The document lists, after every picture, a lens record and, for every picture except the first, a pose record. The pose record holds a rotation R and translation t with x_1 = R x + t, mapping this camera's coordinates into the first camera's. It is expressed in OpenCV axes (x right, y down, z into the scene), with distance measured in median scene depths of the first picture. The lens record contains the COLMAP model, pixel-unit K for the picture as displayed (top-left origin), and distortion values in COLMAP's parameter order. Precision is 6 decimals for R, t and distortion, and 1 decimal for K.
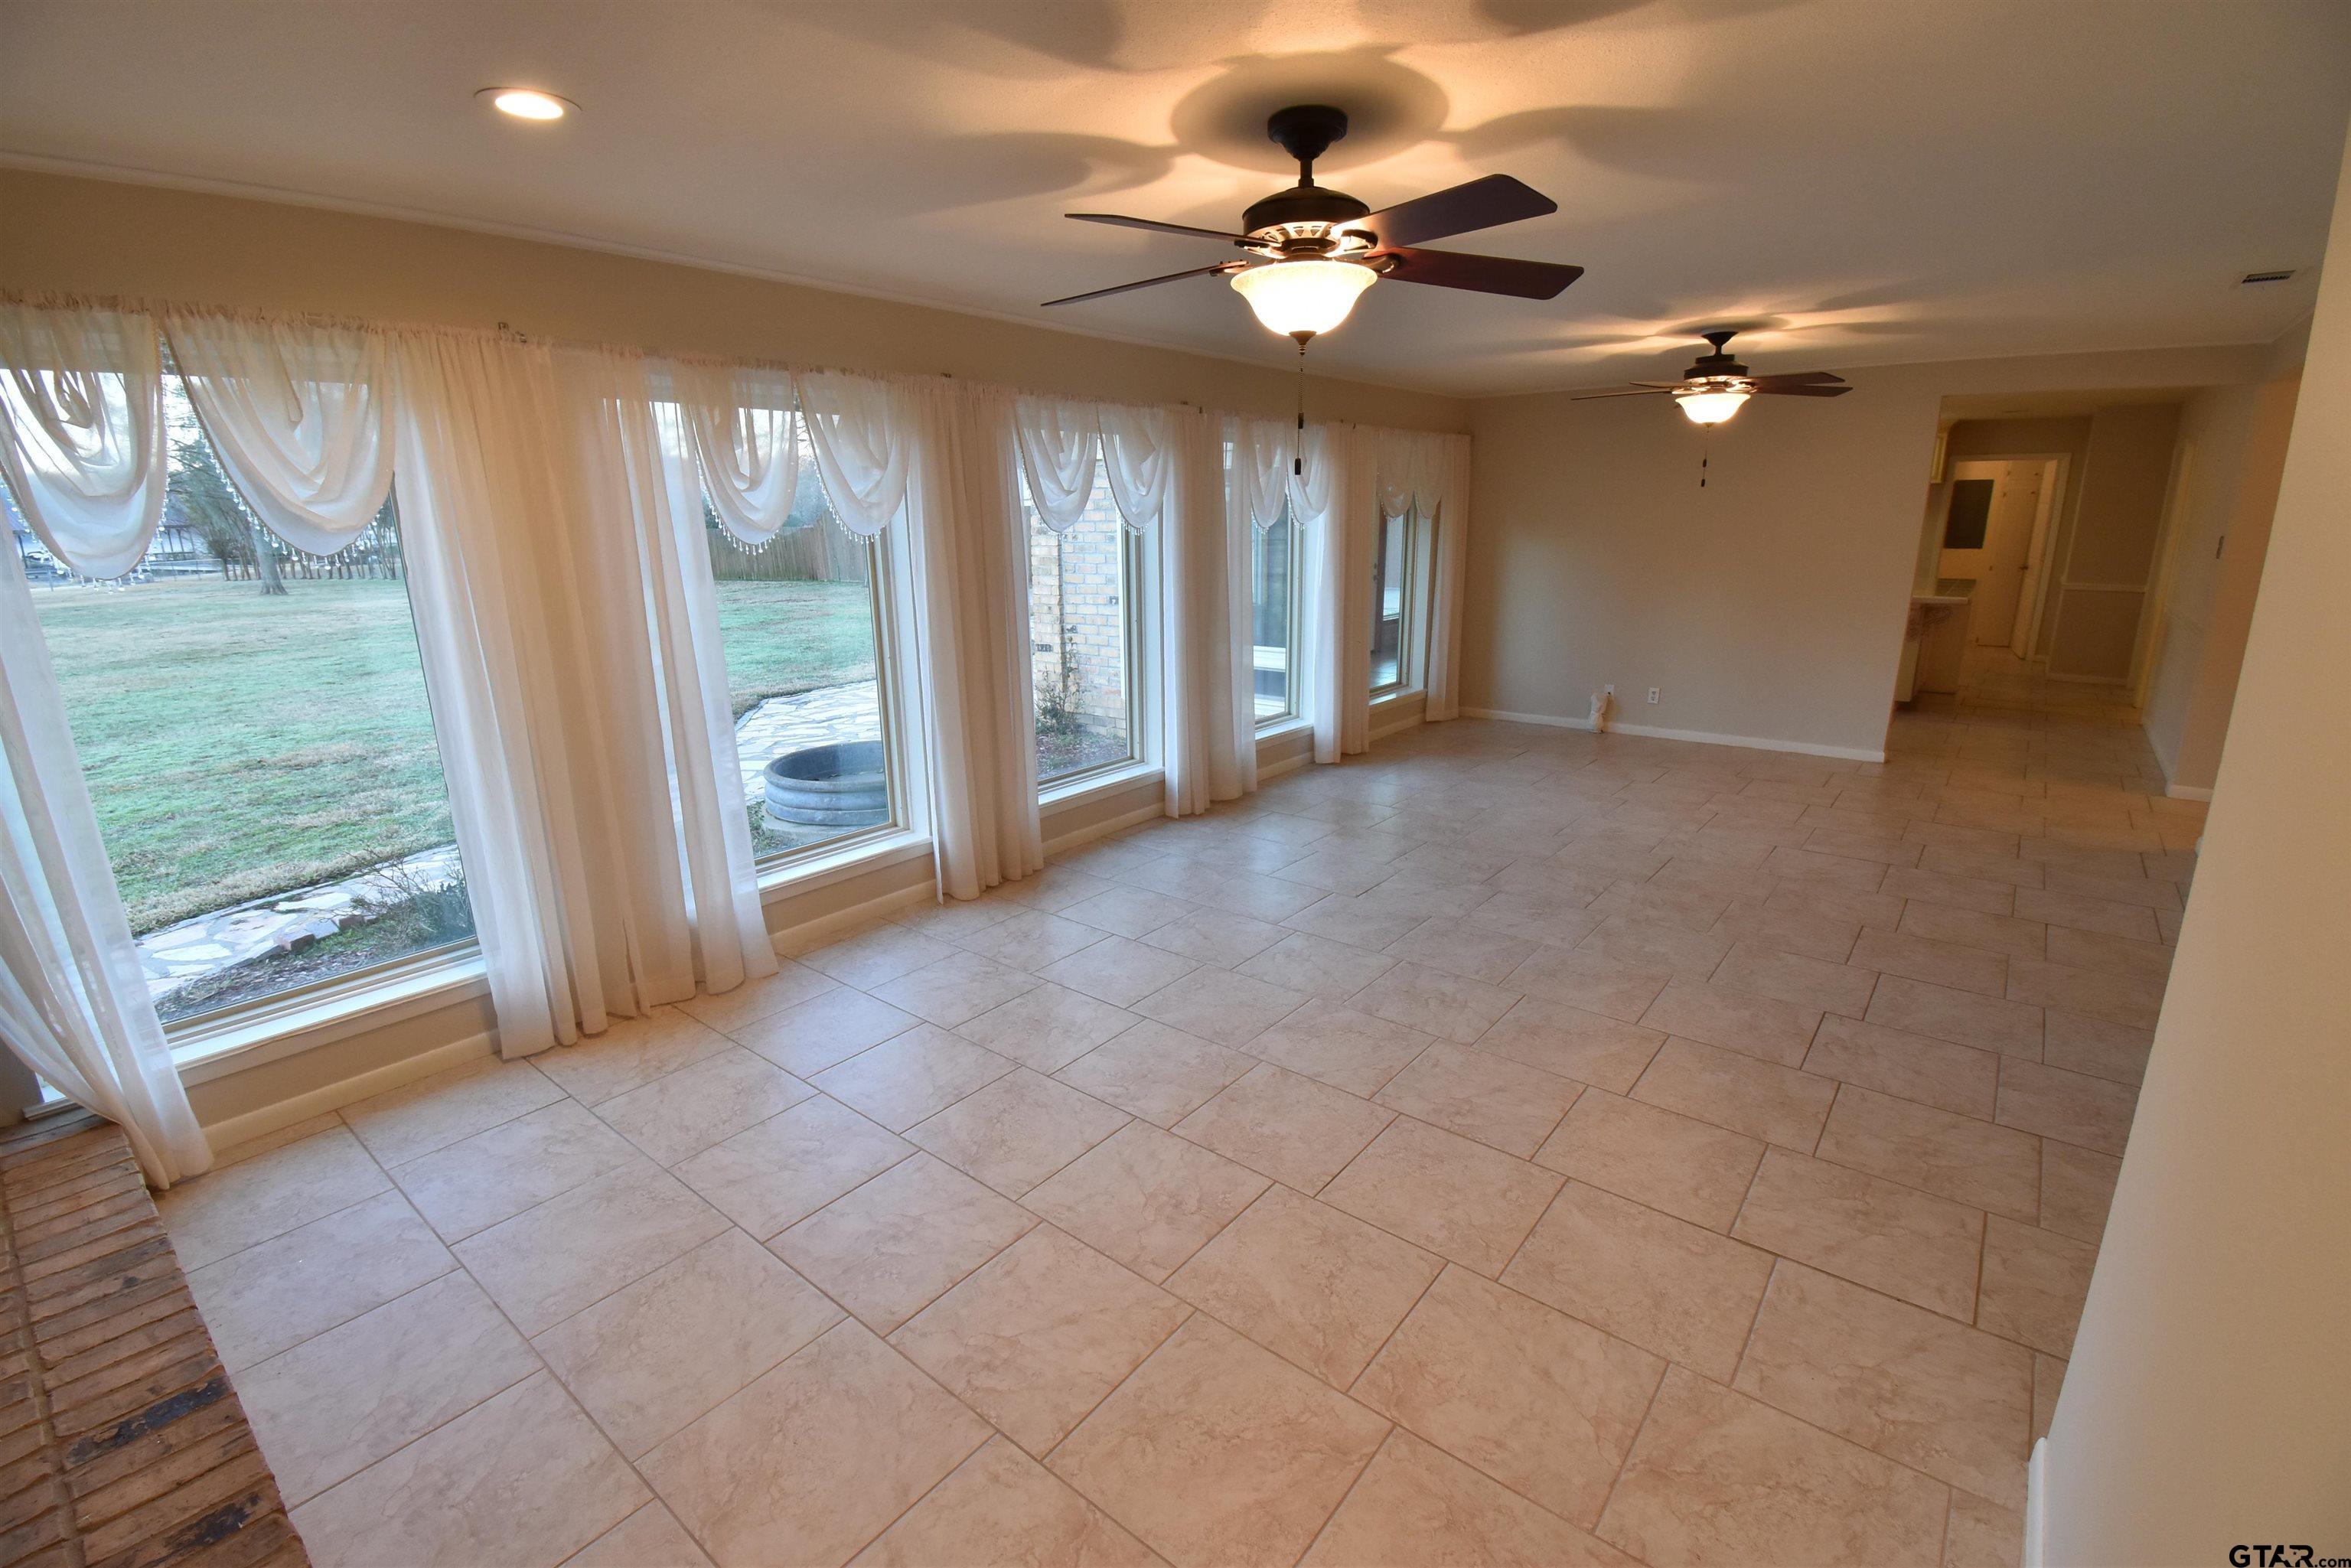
lens RADIAL K [[1045.6, 0, 1175.5], [0, 1045.6, 784.0], [0, 0, 1]] dist [-0.000356, -0.011848]
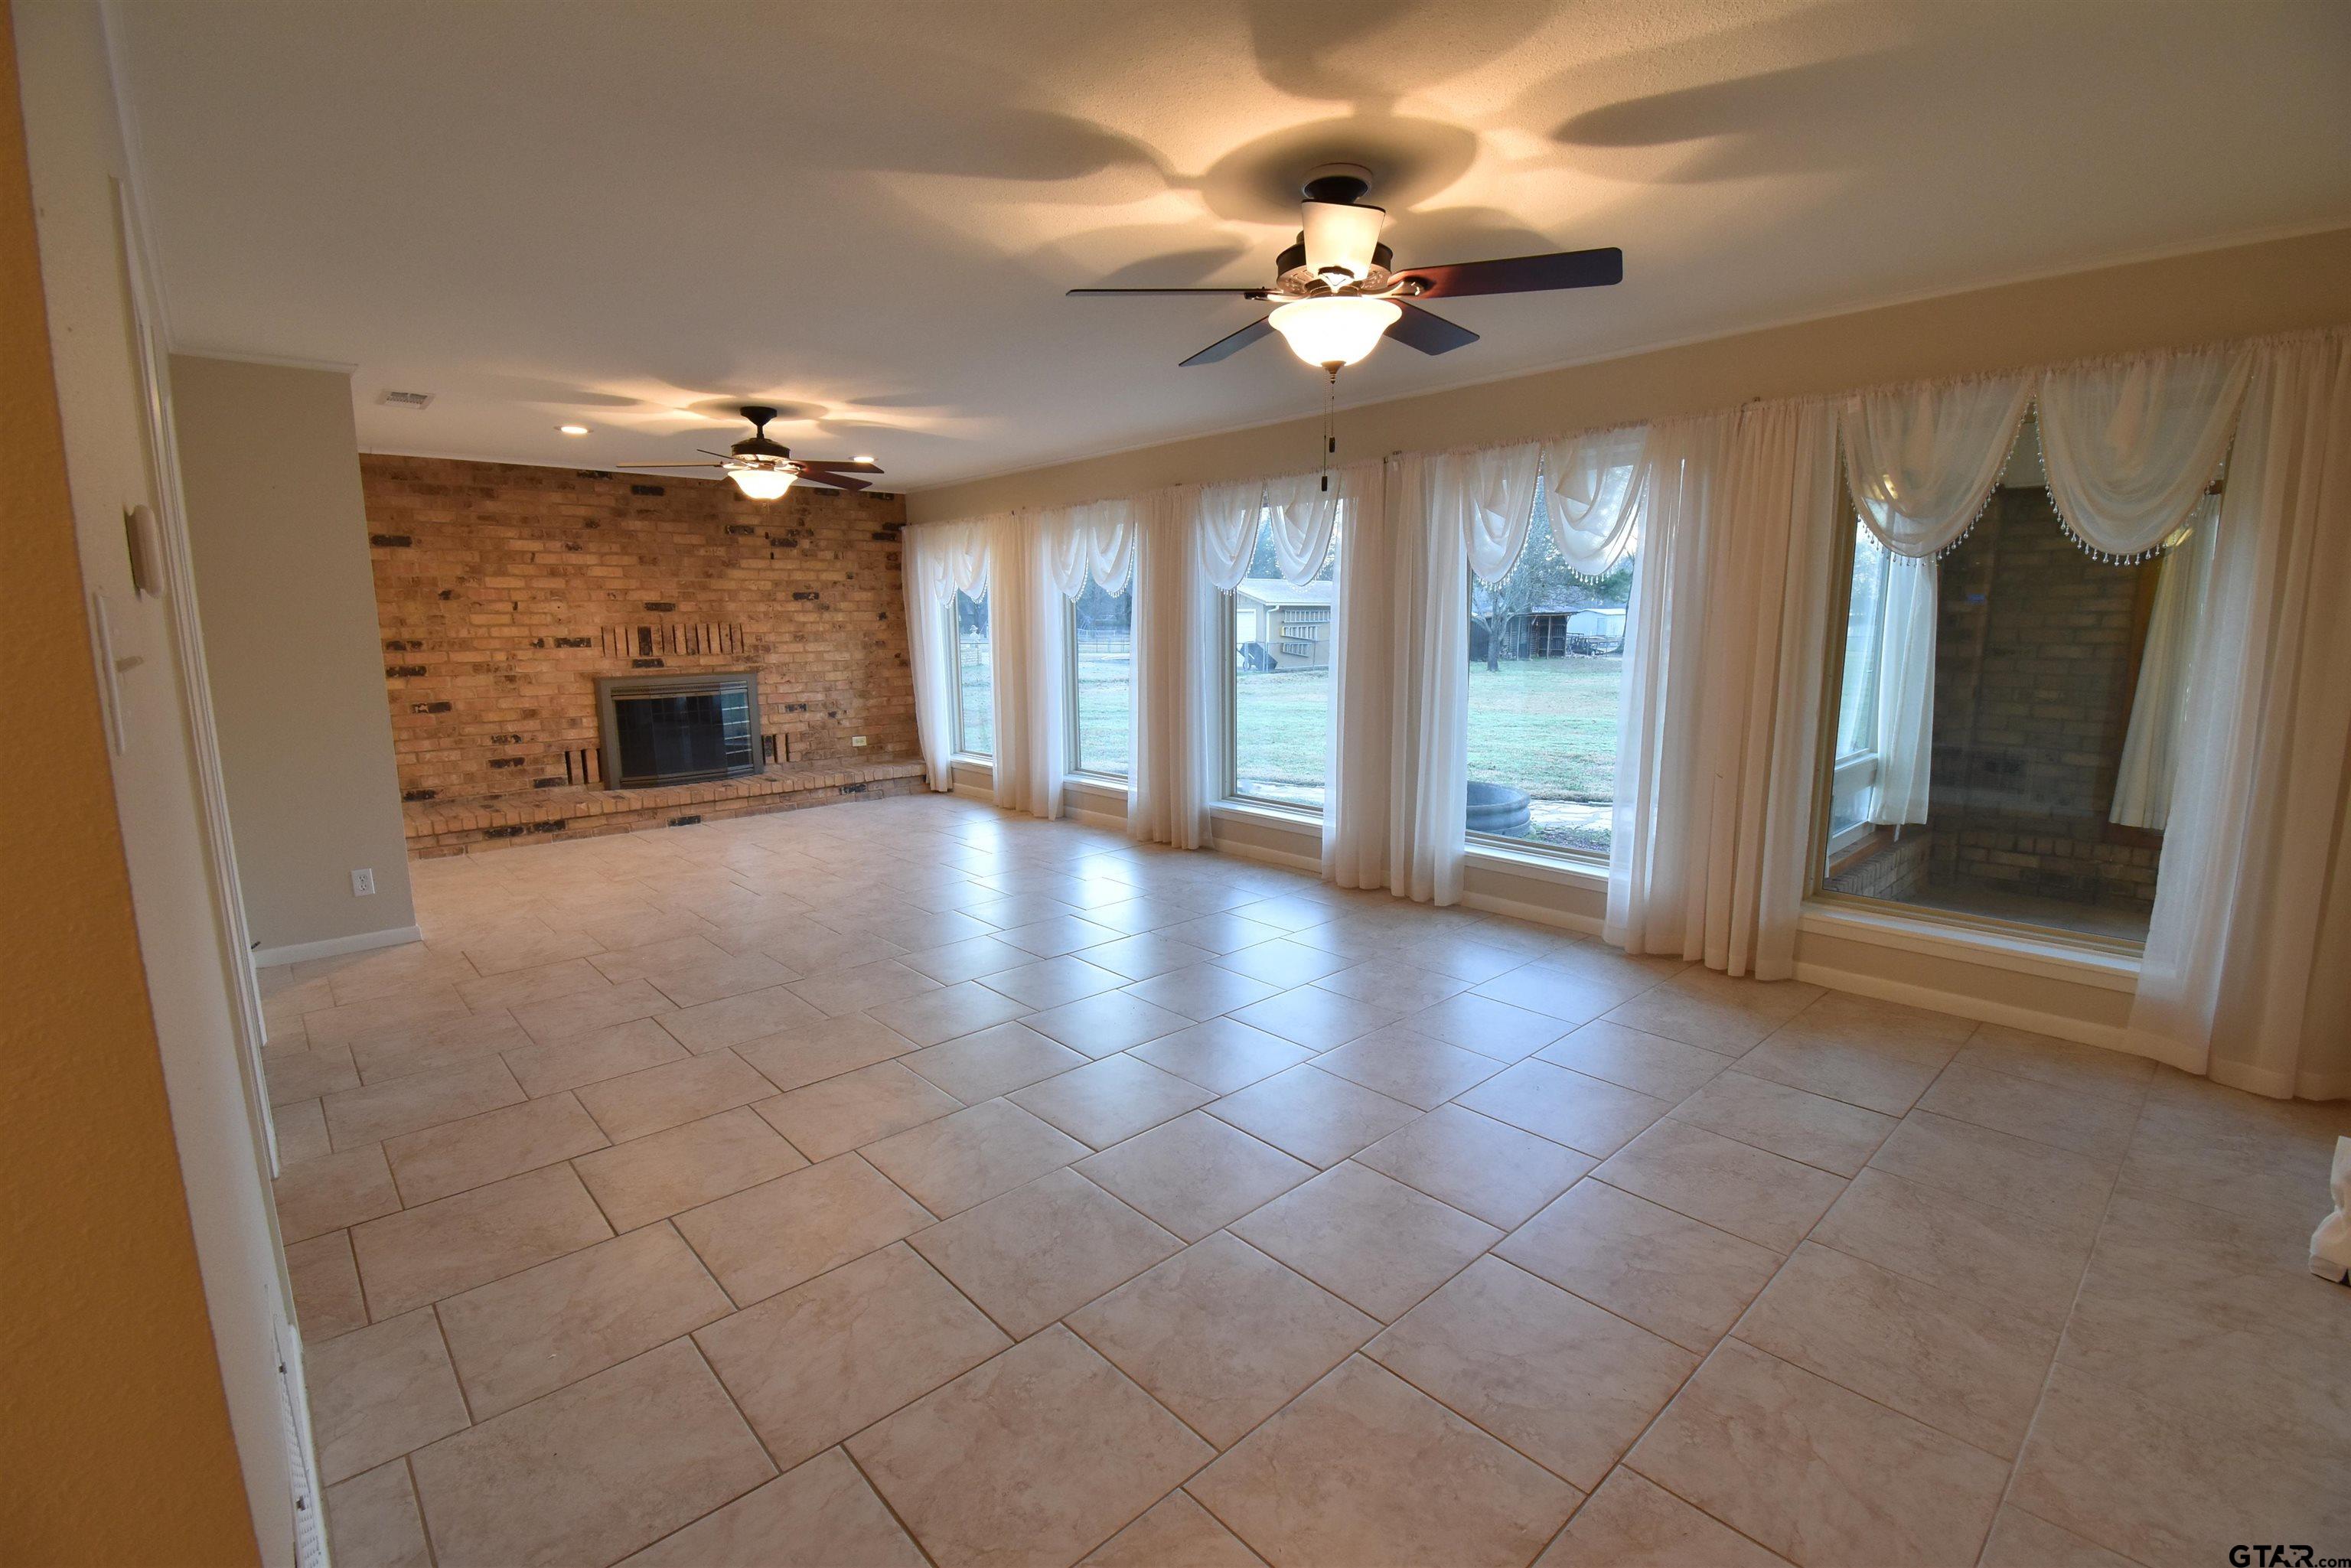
lens RADIAL K [[1036.5, 0, 1175.5], [0, 1036.5, 784.0], [0, 0, 1]] dist [0.023576, -0.028223]
pose [[-0.148294, 0.169628, -0.974287, 1.333302], [-0.237325, 0.950287, 0.201572, -0.300911], [0.960045, 0.261114, -0.100665, 1.307803]]
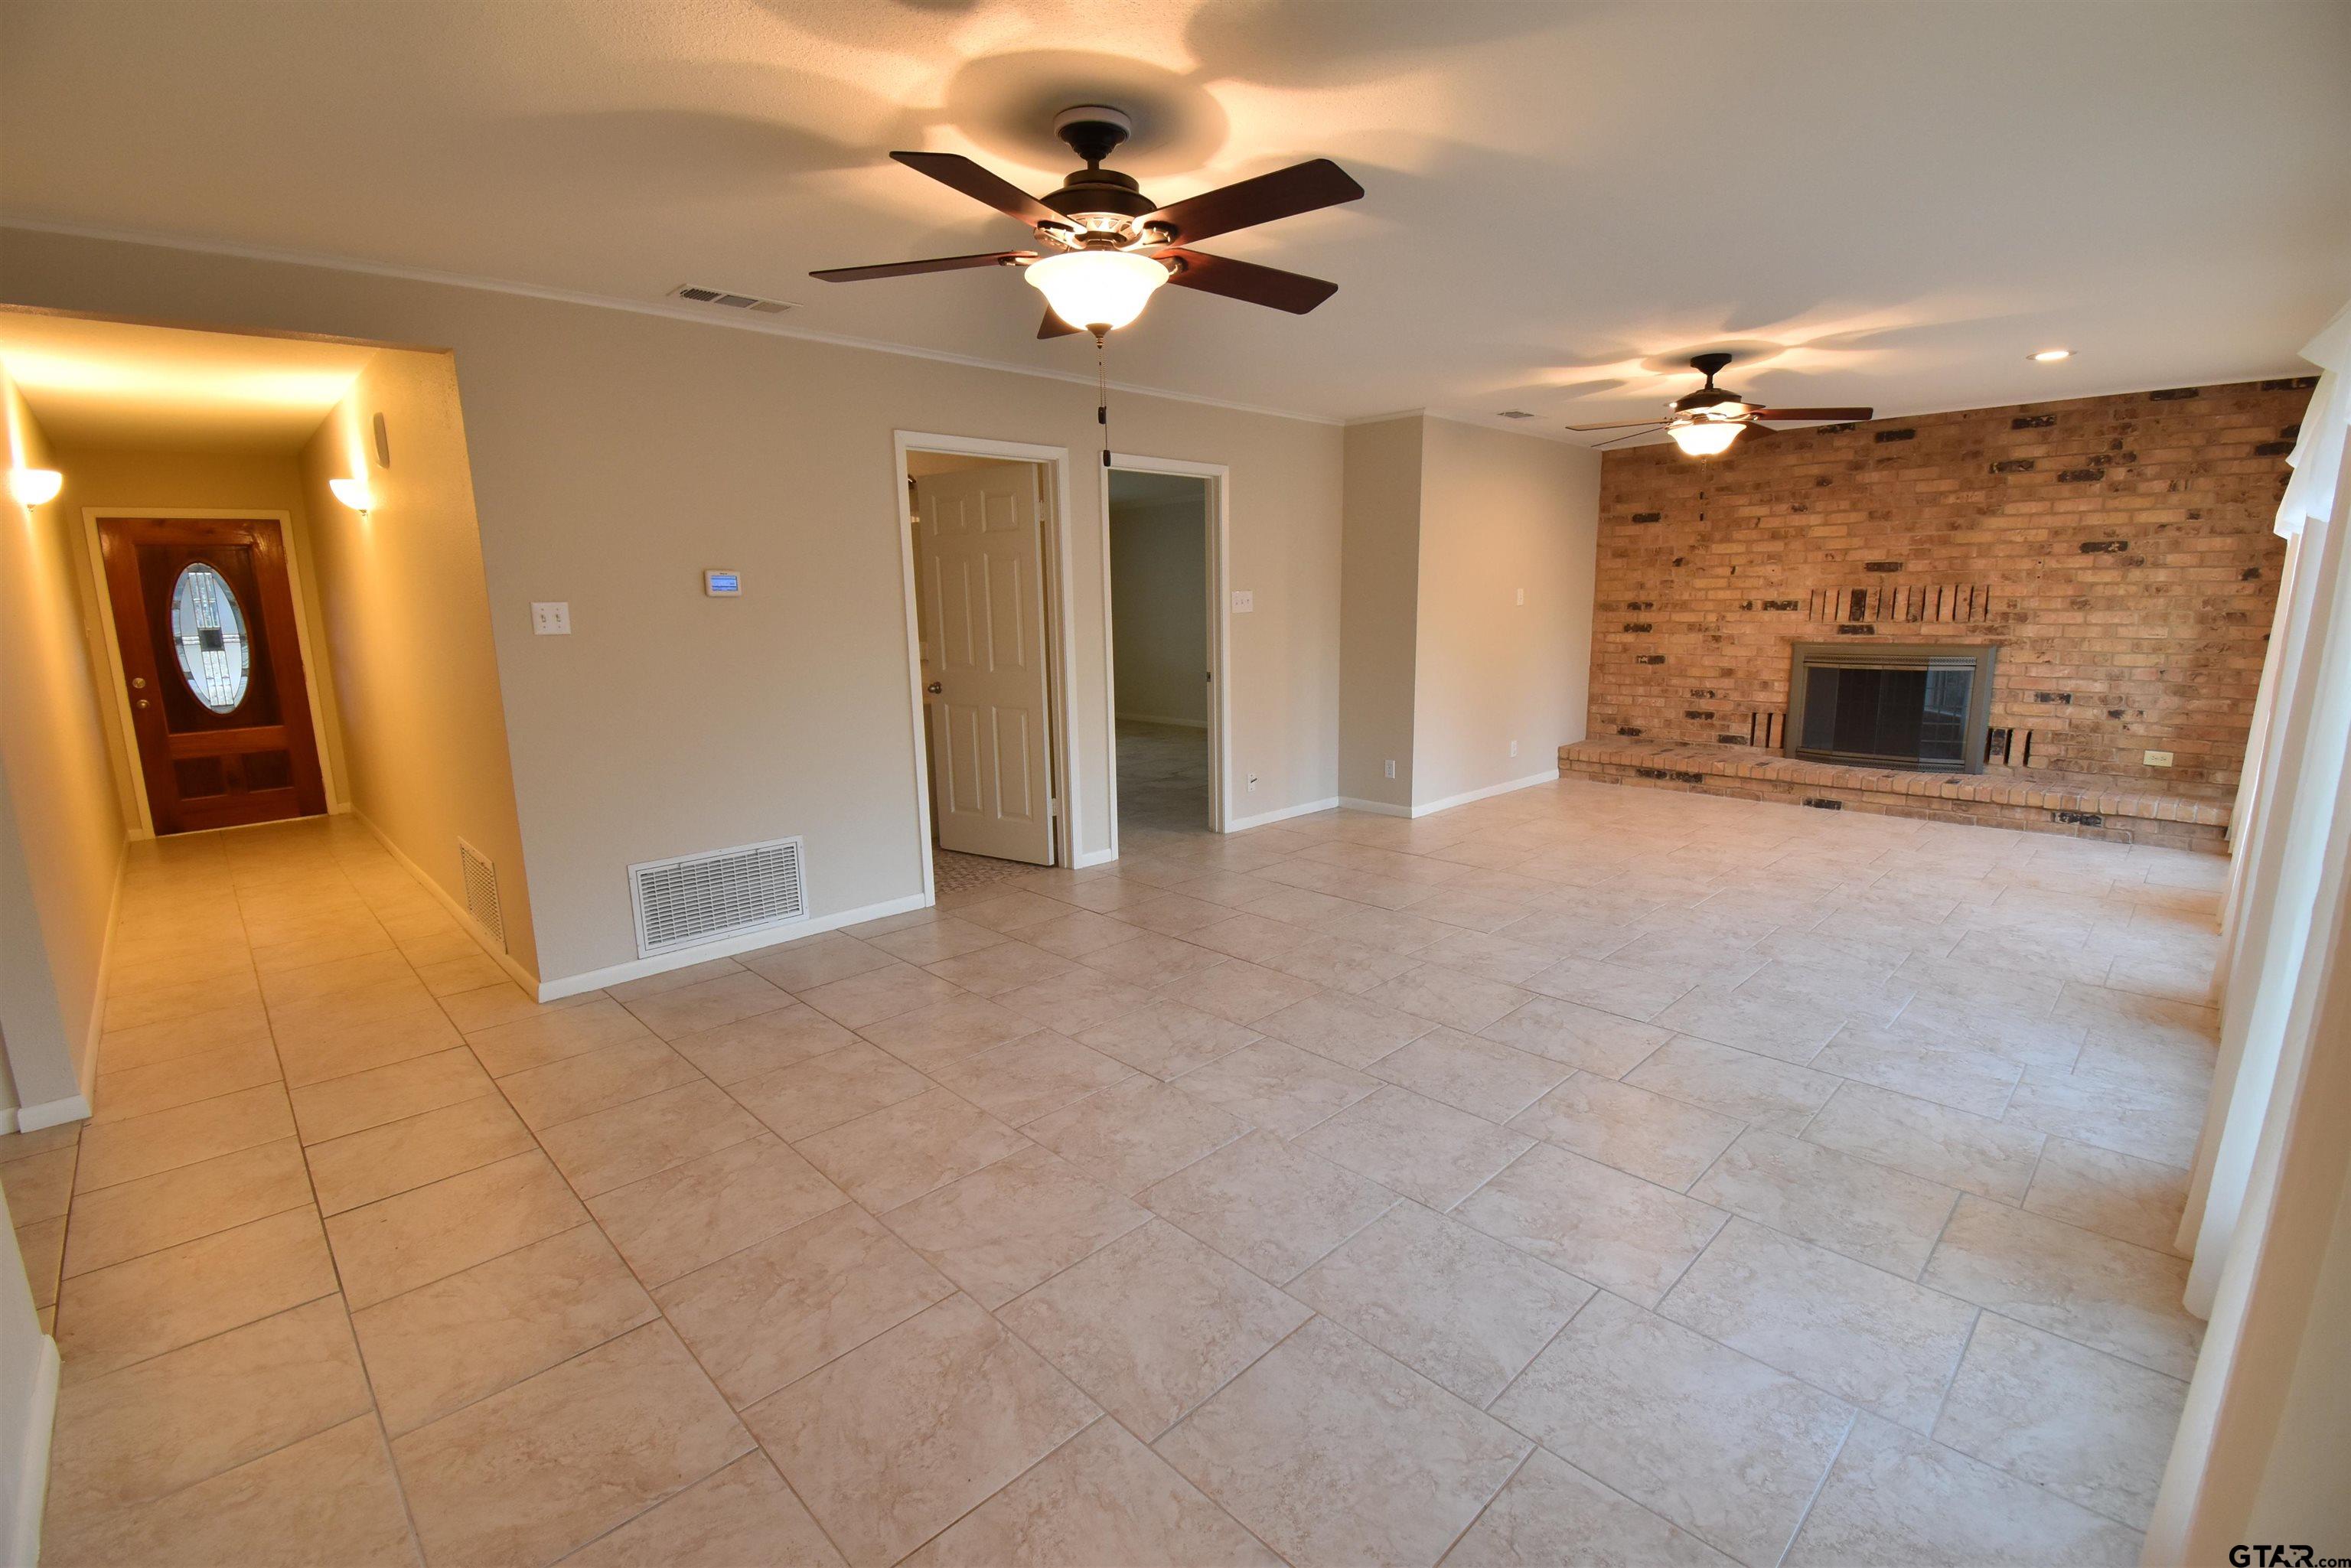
lens RADIAL K [[1036.5, 0, 1175.5], [0, 1036.5, 784.0], [0, 0, 1]] dist [0.023576, -0.028223]
pose [[-0.992494, 0.007850, 0.122043, 0.533925], [0.058375, 0.907321, 0.416367, -0.449299], [-0.107464, 0.420366, -0.900968, 1.907521]]
